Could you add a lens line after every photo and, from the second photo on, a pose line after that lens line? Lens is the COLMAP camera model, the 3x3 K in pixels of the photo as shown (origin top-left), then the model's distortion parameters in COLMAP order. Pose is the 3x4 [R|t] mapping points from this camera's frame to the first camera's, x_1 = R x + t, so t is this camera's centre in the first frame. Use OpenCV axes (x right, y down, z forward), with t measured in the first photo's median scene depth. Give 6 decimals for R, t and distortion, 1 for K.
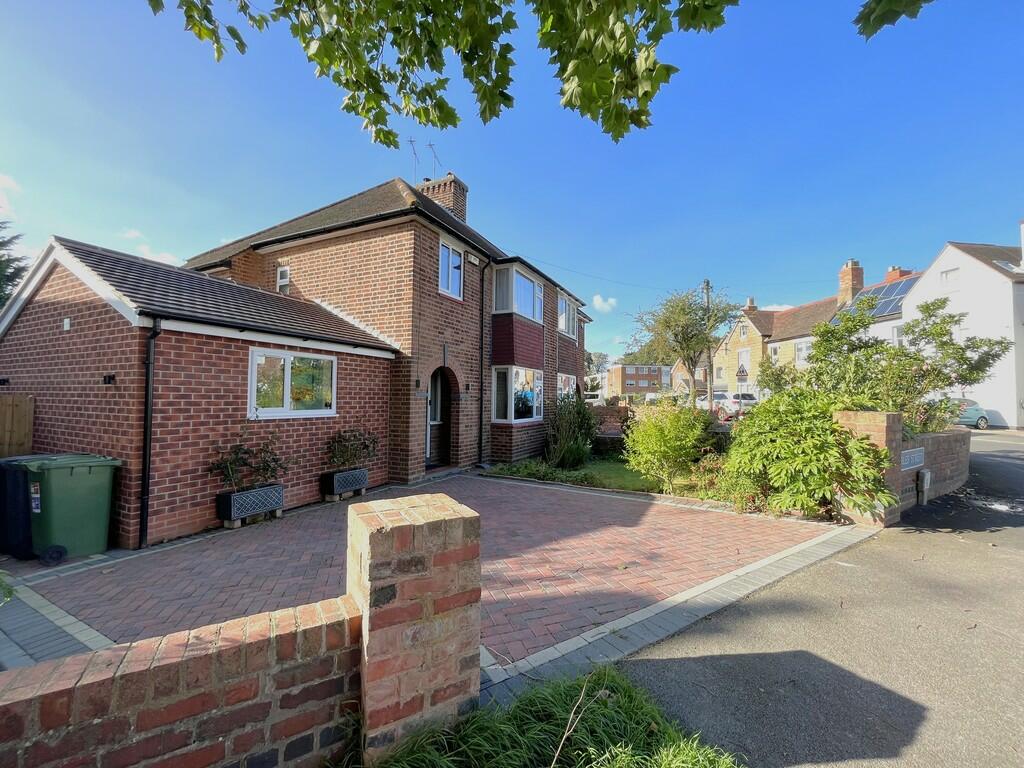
lens RADIAL K [[411.0, 0, 511.2], [0, 411.0, 383.7], [0, 0, 1]] dist [0.000839, -0.000153]
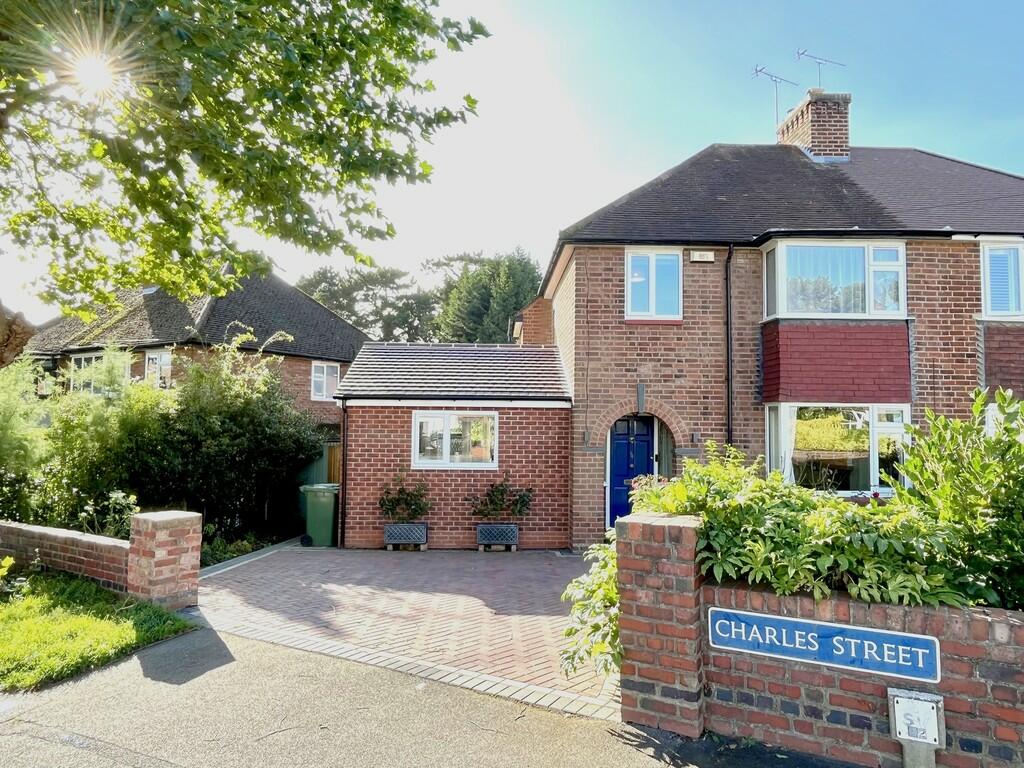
lens RADIAL K [[647.8, 0, 514.0], [0, 647.8, 385.5], [0, 0, 1]] dist [-0.000507, -0.000480]
pose [[0.470579, -0.059727, -0.880334, 1.313447], [0.026587, 0.998213, -0.053513, -0.054533], [0.881957, 0.001776, 0.471326, 0.347931]]
